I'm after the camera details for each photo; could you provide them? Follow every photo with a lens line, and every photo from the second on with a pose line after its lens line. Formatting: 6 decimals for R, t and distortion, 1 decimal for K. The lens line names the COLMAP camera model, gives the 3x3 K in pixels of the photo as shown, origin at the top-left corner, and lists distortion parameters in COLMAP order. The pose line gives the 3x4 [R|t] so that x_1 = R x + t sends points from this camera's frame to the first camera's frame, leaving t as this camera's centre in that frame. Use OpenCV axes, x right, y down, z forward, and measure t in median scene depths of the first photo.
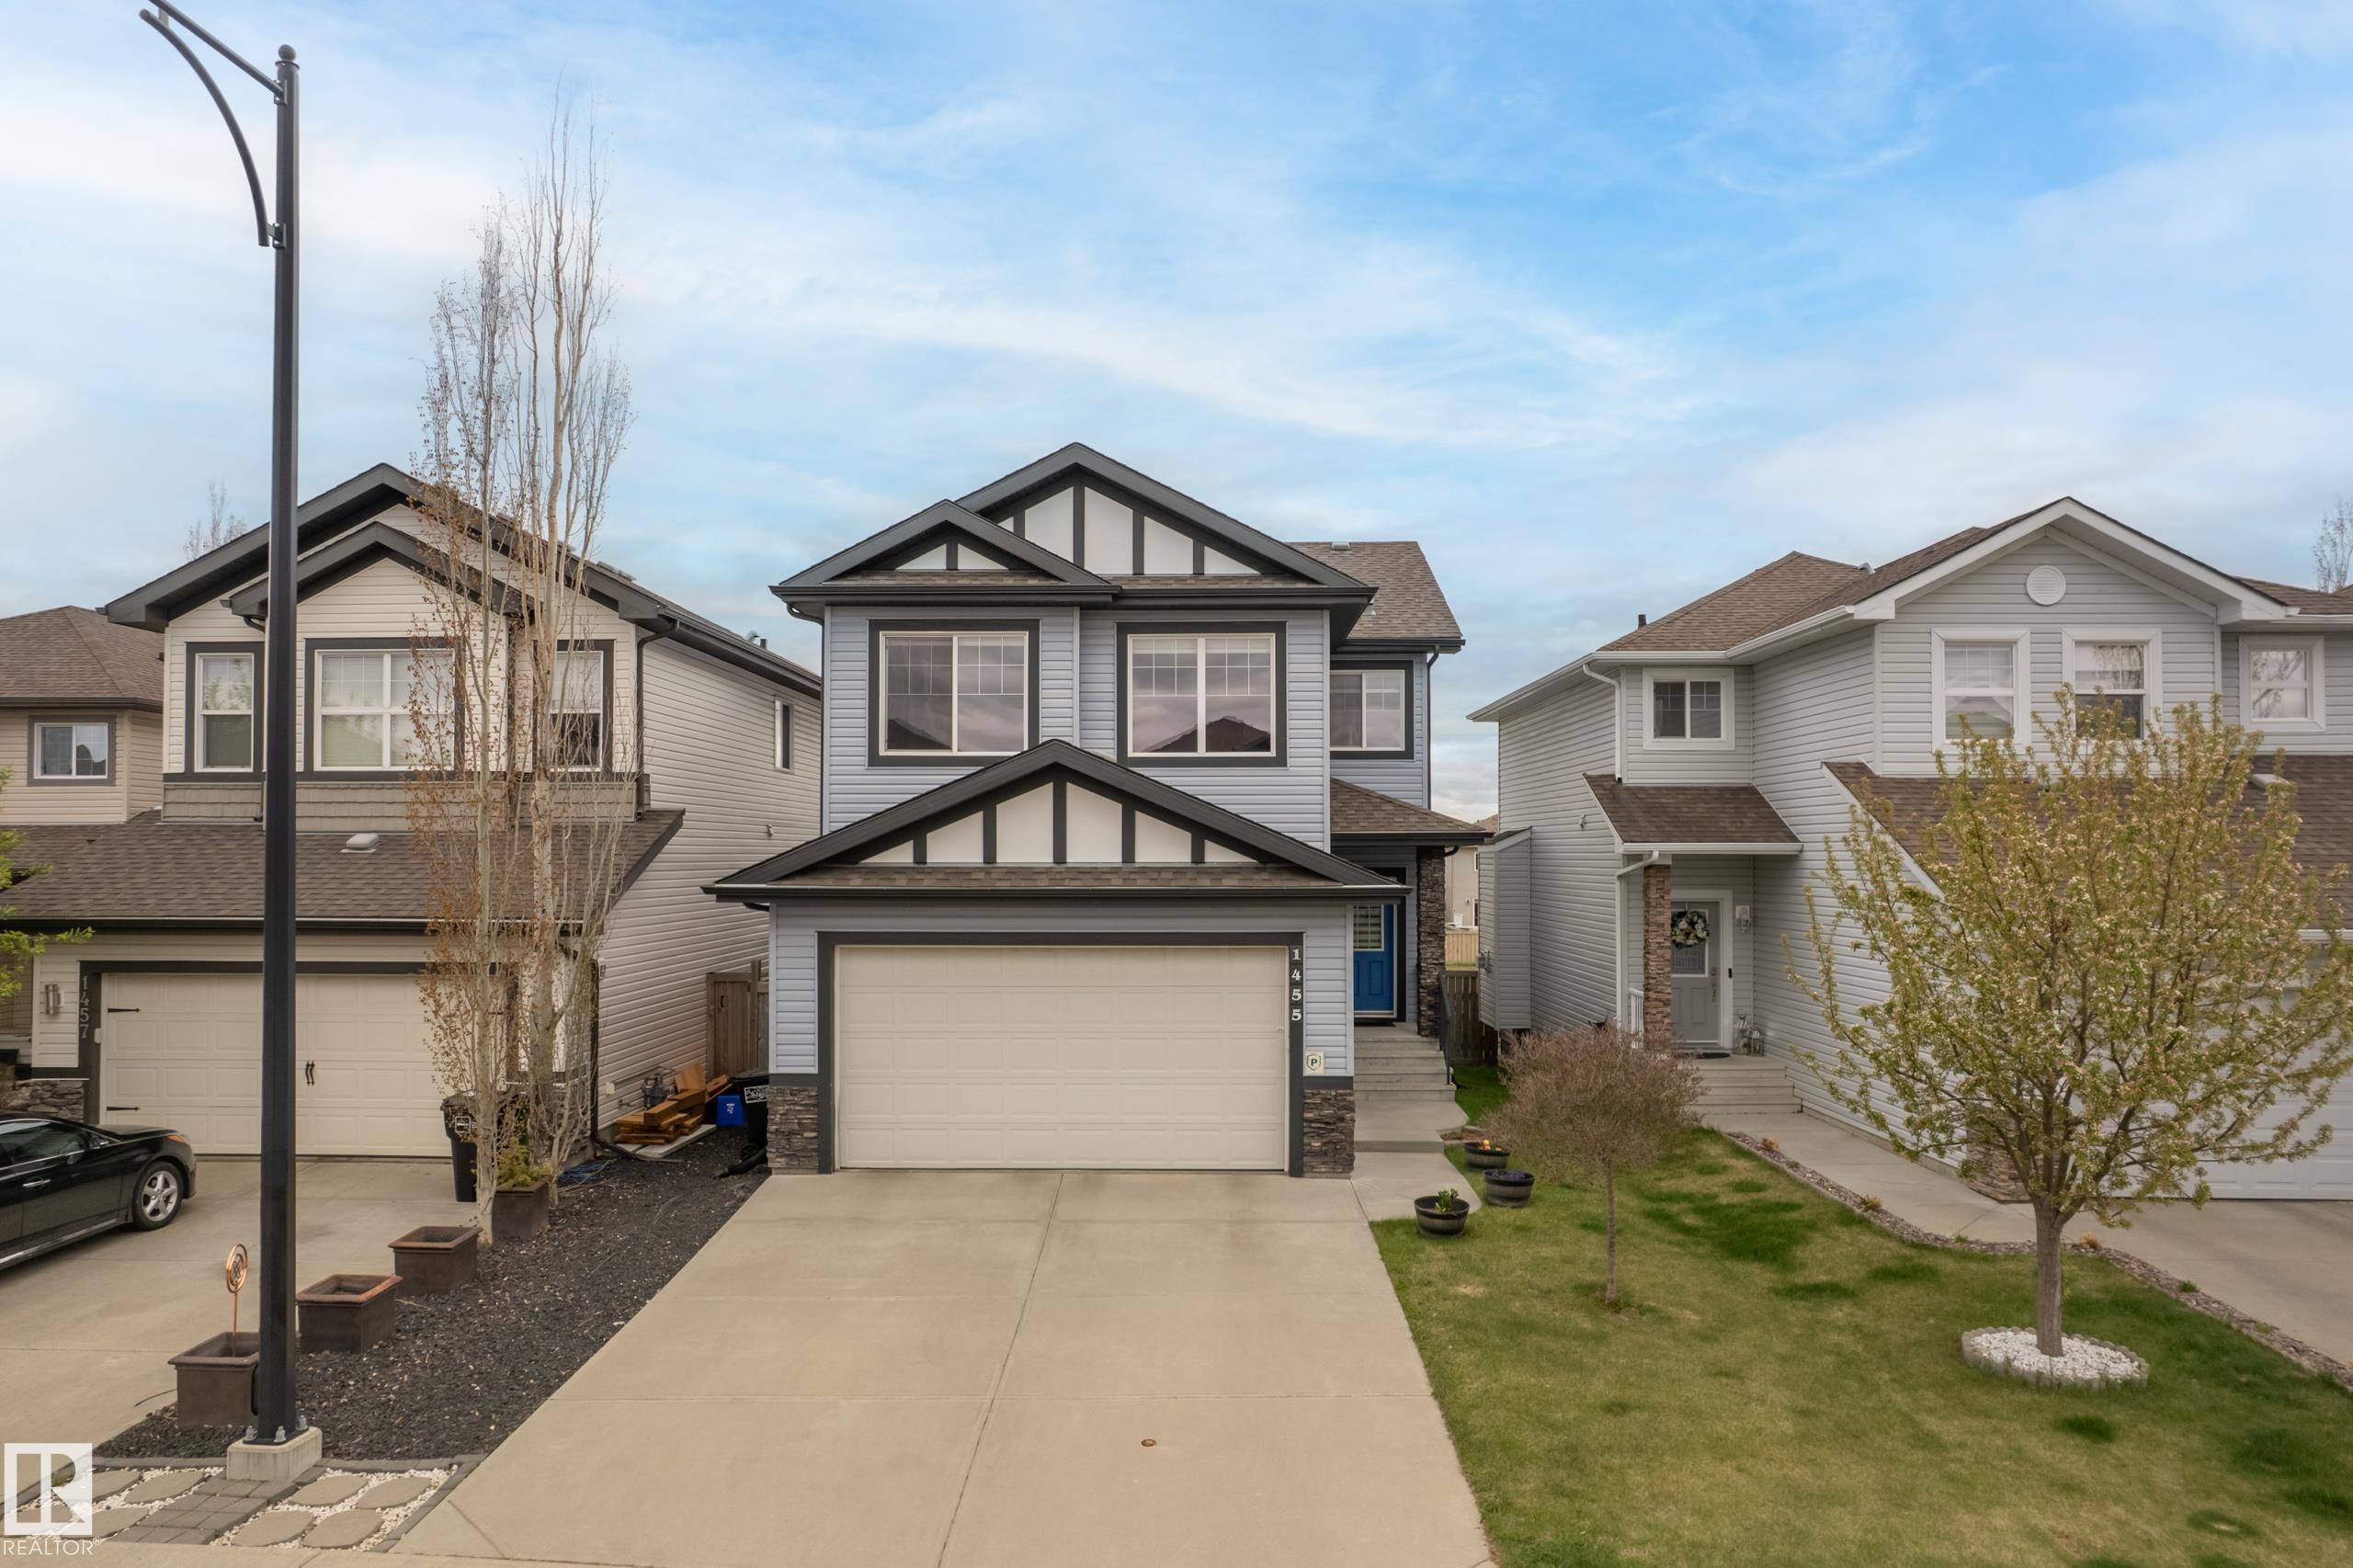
lens RADIAL K [[1554.4, 0, 1174.0], [0, 1554.4, 823.4], [0, 0, 1]] dist [-0.089324, 0.068718]
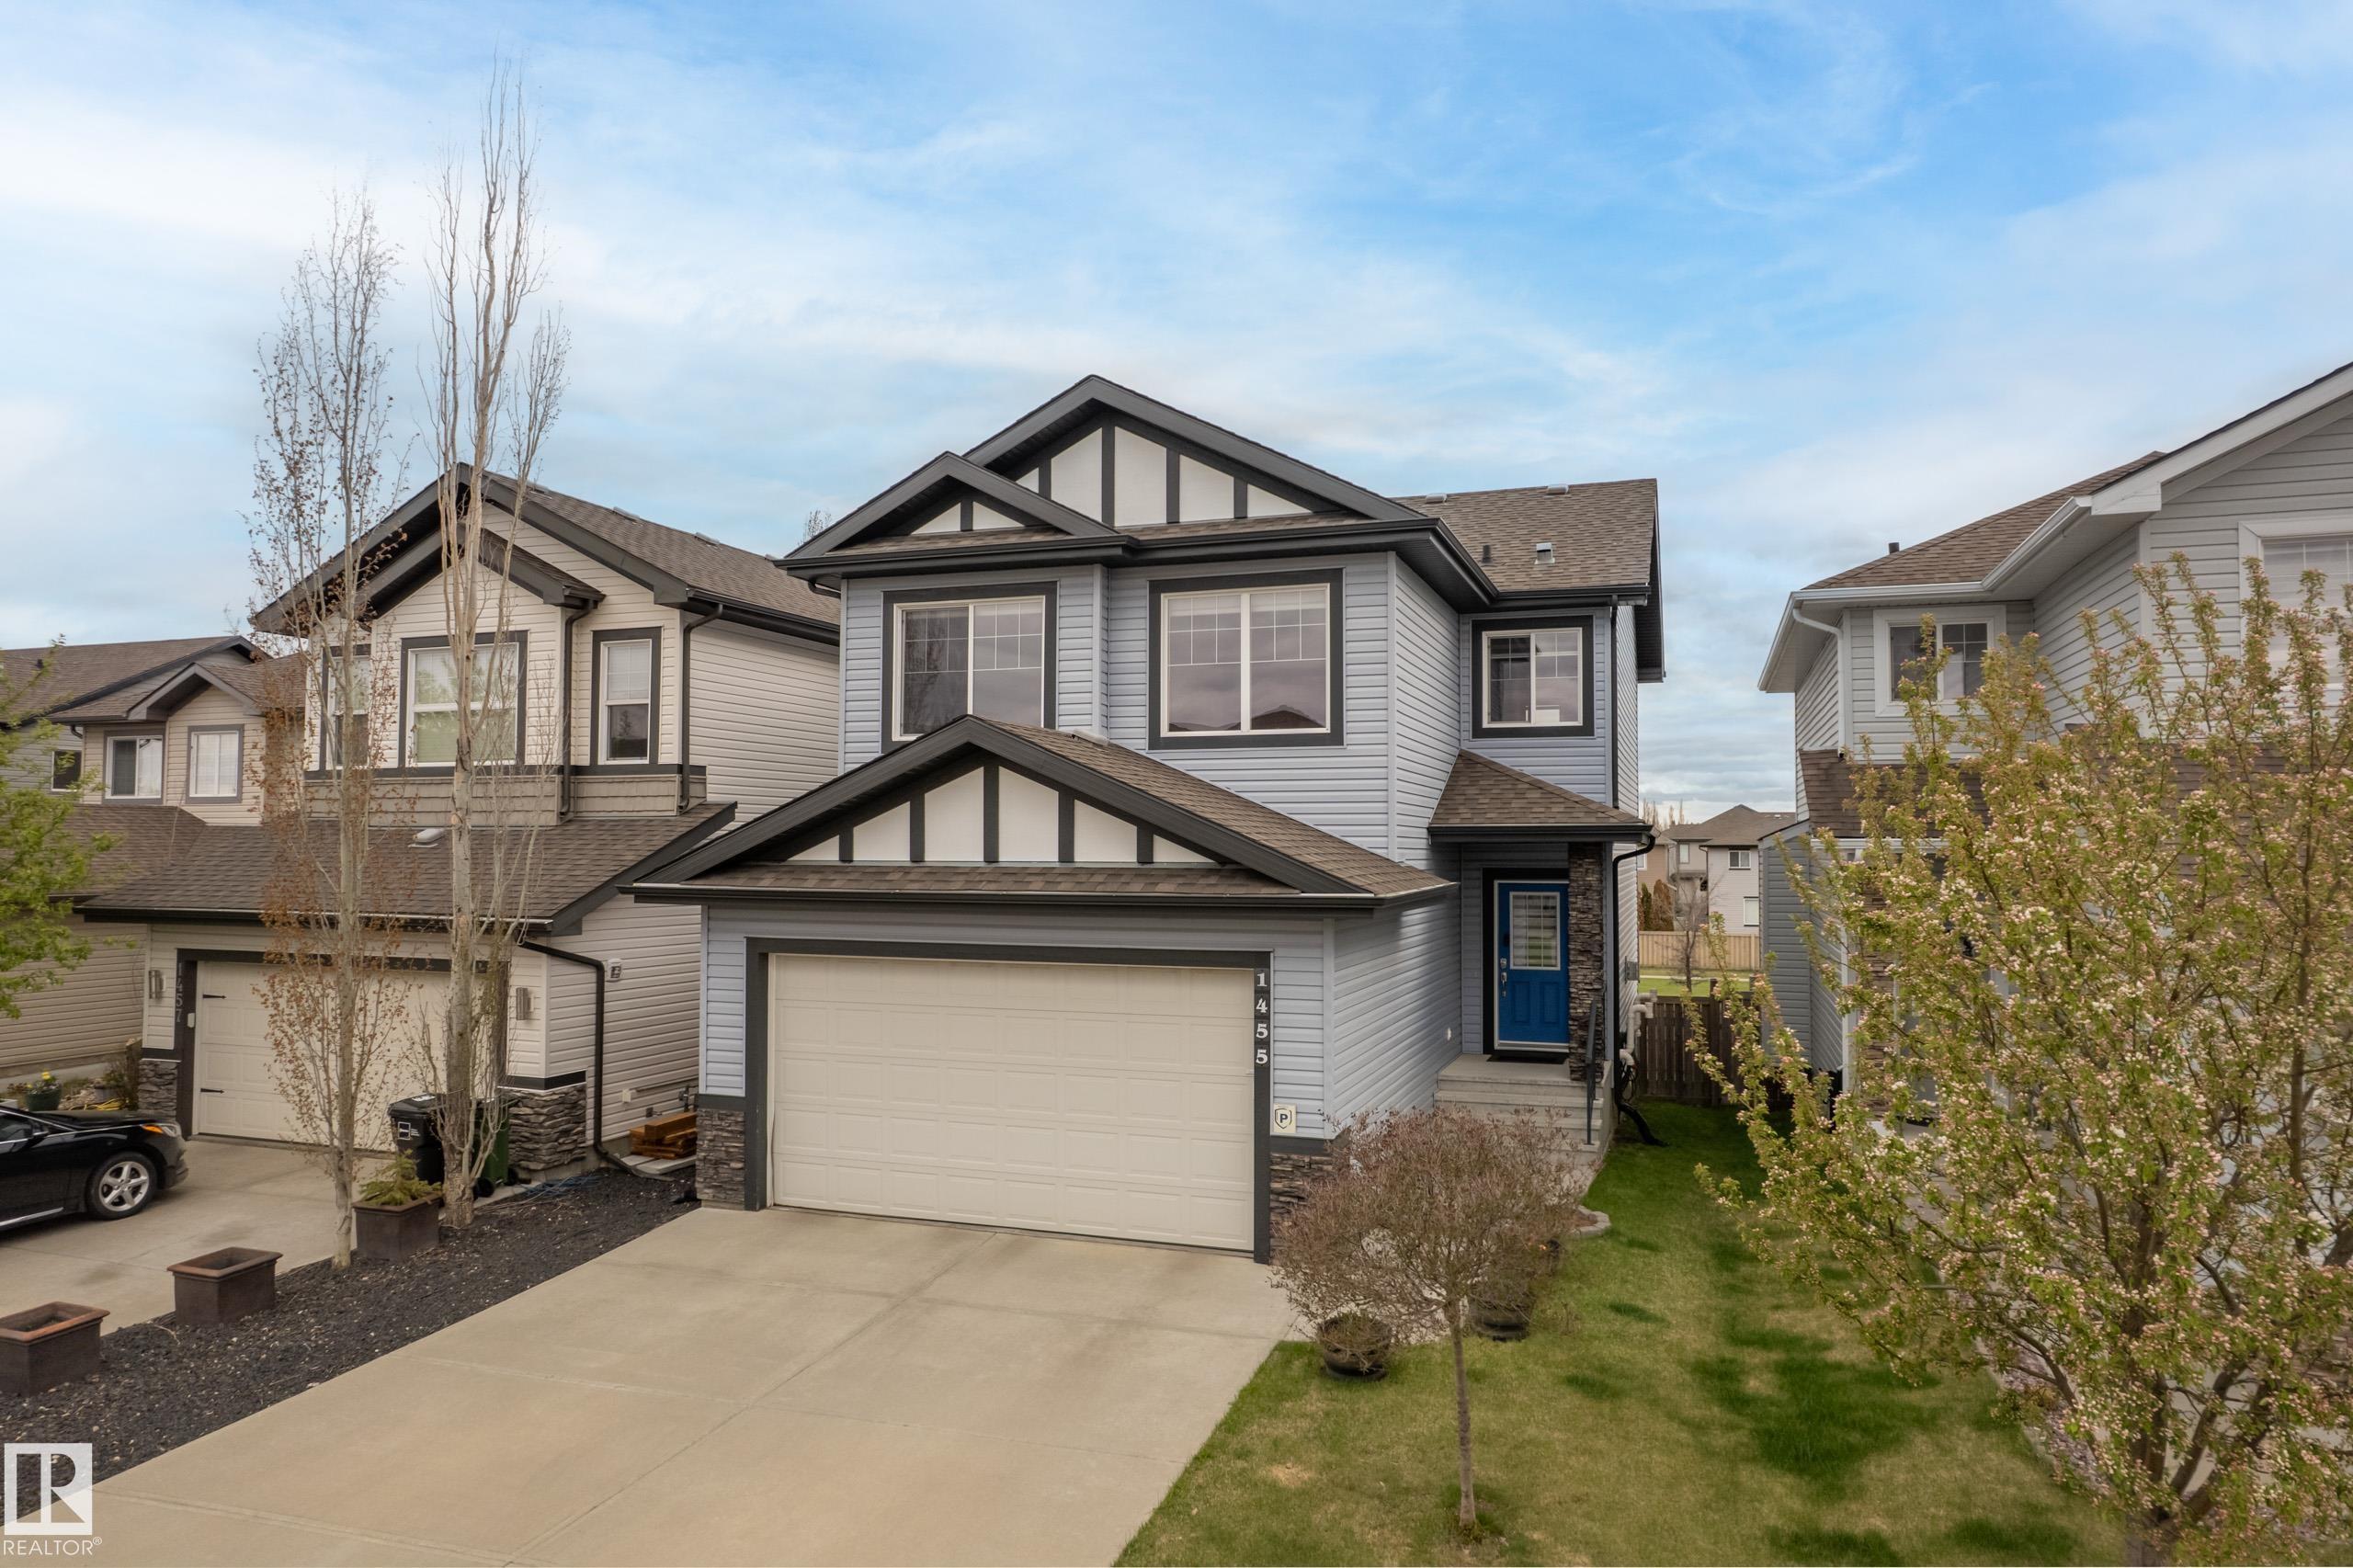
lens RADIAL K [[1519.5, 0, 1156.1], [0, 1519.5, 772.3], [0, 0, 1]] dist [-0.086665, 0.069533]
pose [[0.947392, -0.013588, -0.319787, 0.258130], [0.003743, 0.999501, -0.031379, 0.002766], [0.320053, 0.028532, 0.946970, 0.233838]]
